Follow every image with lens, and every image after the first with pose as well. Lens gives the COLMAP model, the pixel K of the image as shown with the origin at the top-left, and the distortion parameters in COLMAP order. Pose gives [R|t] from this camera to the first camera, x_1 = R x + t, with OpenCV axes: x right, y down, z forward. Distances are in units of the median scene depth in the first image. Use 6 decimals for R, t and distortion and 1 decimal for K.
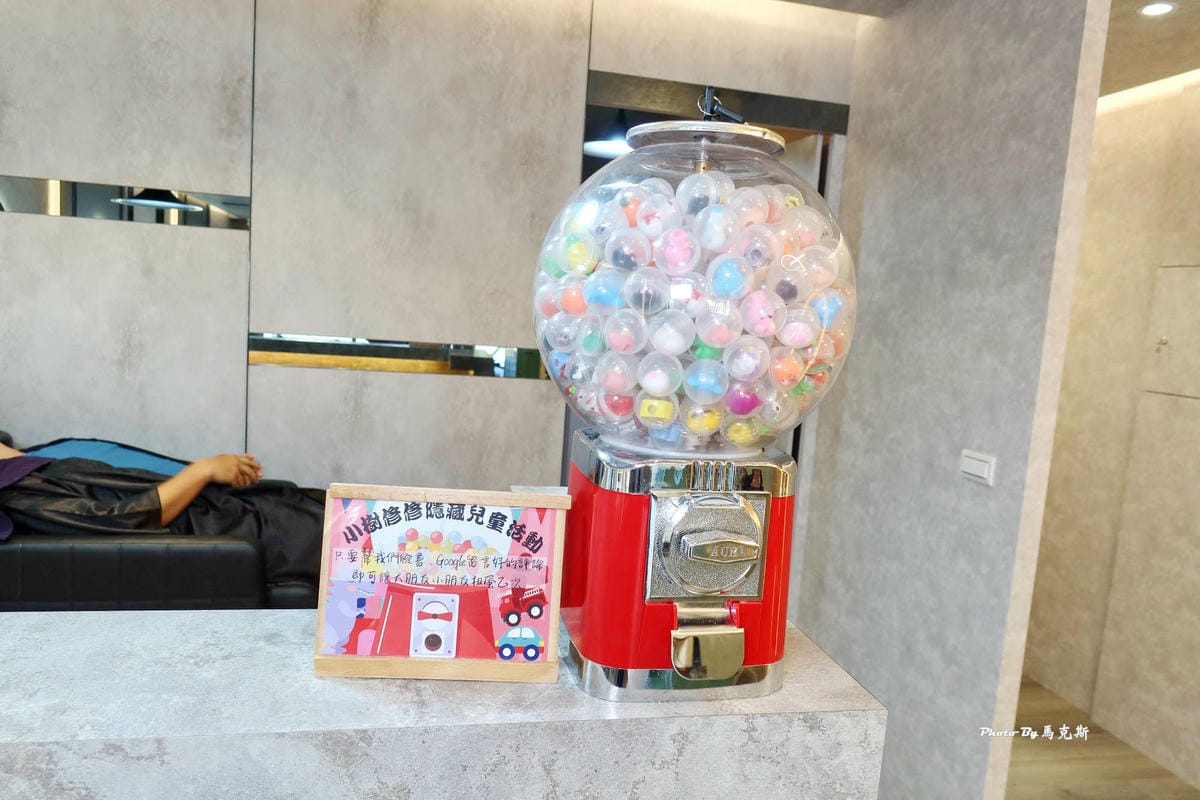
lens RADIAL K [[819.9, 0, 600.0], [0, 819.9, 400.0], [0, 0, 1]] dist [-0.022775, 0.003200]
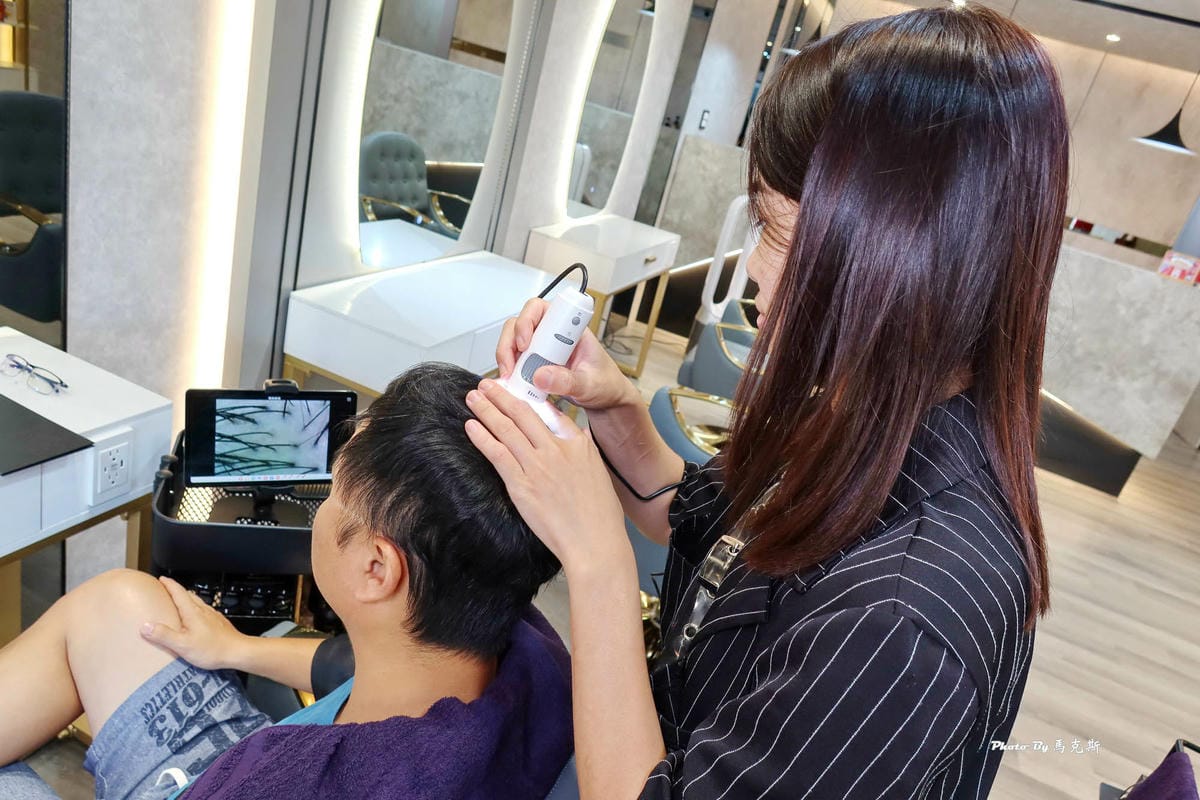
lens RADIAL K [[819.9, 0, 600.0], [0, 819.9, 400.0], [0, 0, 1]] dist [-0.022775, 0.003200]
pose [[0.821214, 0.338155, -0.459628, -0.180280], [-0.253311, 0.937810, 0.237371, 0.232534], [0.511312, -0.078503, 0.855802, -1.975954]]
